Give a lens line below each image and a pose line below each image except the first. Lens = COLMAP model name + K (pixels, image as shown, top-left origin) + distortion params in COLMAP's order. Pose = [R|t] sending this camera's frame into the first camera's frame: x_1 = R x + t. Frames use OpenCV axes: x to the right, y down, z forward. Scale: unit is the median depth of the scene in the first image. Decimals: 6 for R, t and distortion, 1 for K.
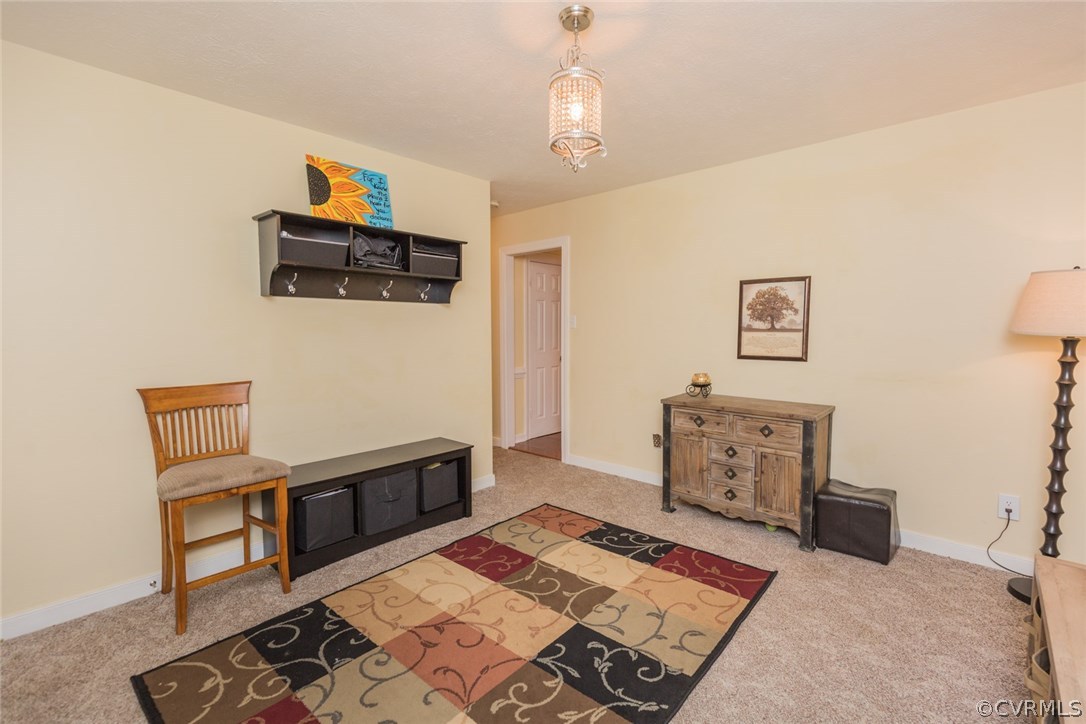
lens RADIAL K [[487.0, 0, 548.6], [0, 487.0, 363.8], [0, 0, 1]] dist [0.003713, -0.000905]
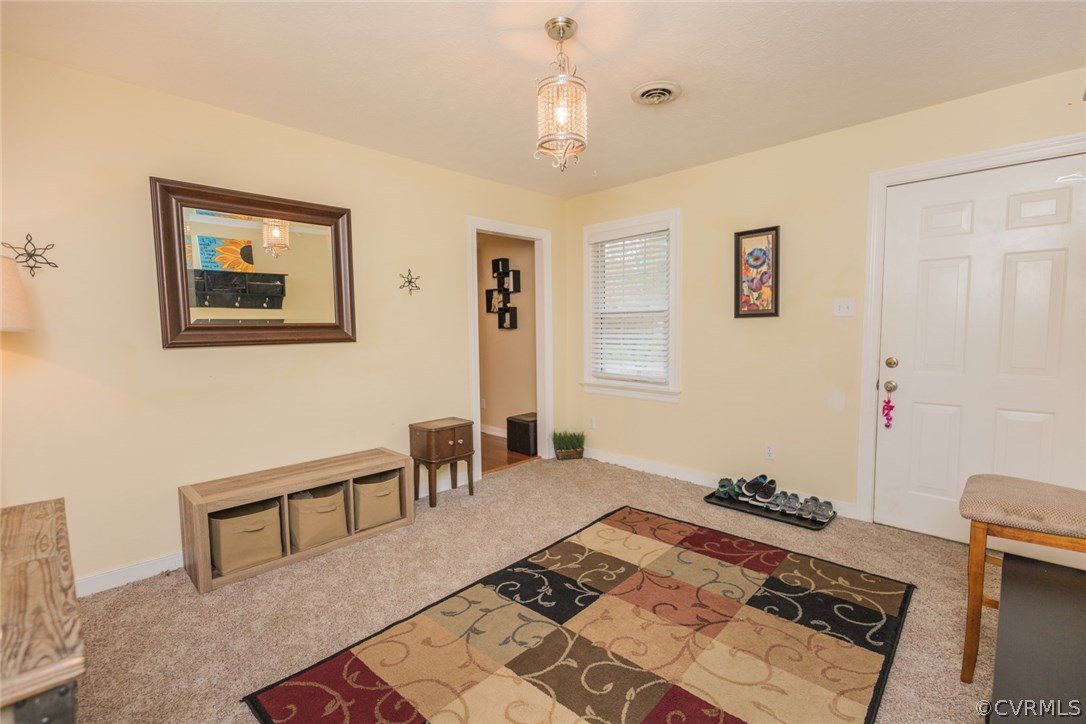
lens RADIAL K [[487.0, 0, 546.3], [0, 487.0, 362.7], [0, 0, 1]] dist [0.003713, -0.000905]
pose [[-0.999297, 0.010604, 0.035967, 0.043639], [0.015923, 0.988410, 0.150968, -0.106335], [-0.033949, 0.151434, -0.987884, 1.621858]]
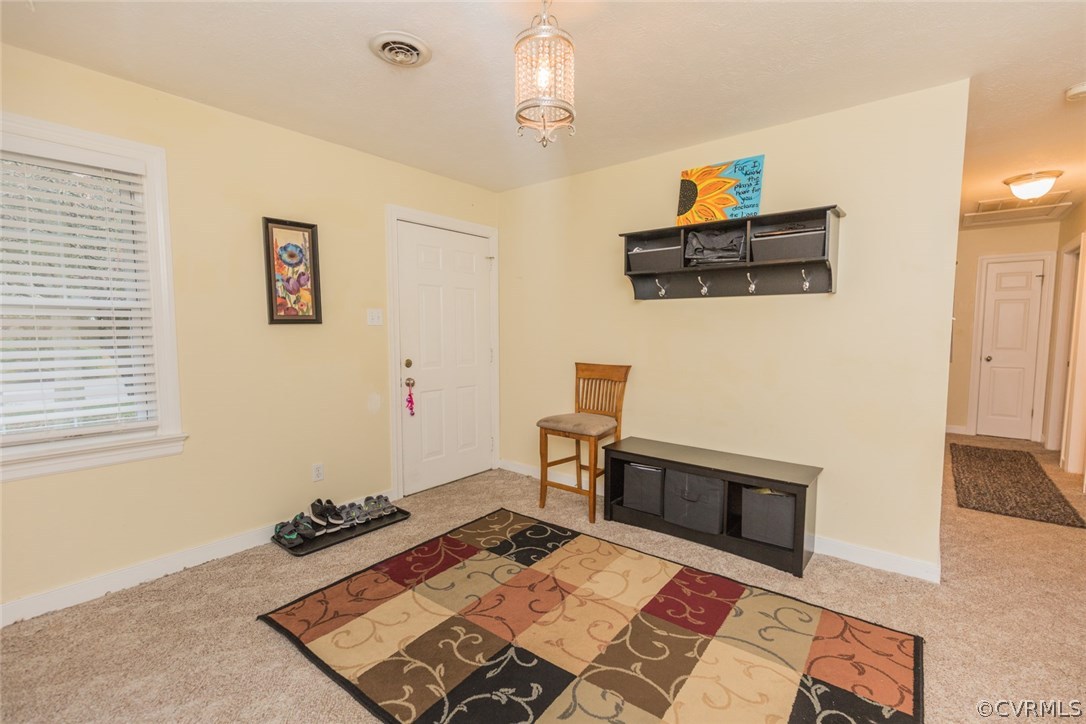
lens RADIAL K [[487.0, 0, 545.7], [0, 487.0, 363.9], [0, 0, 1]] dist [0.003713, -0.000905]
pose [[0.054689, 0.077029, -0.995528, 0.736702], [-0.076888, 0.994384, 0.072717, -0.050648], [0.995539, 0.072568, 0.060304, 0.744529]]
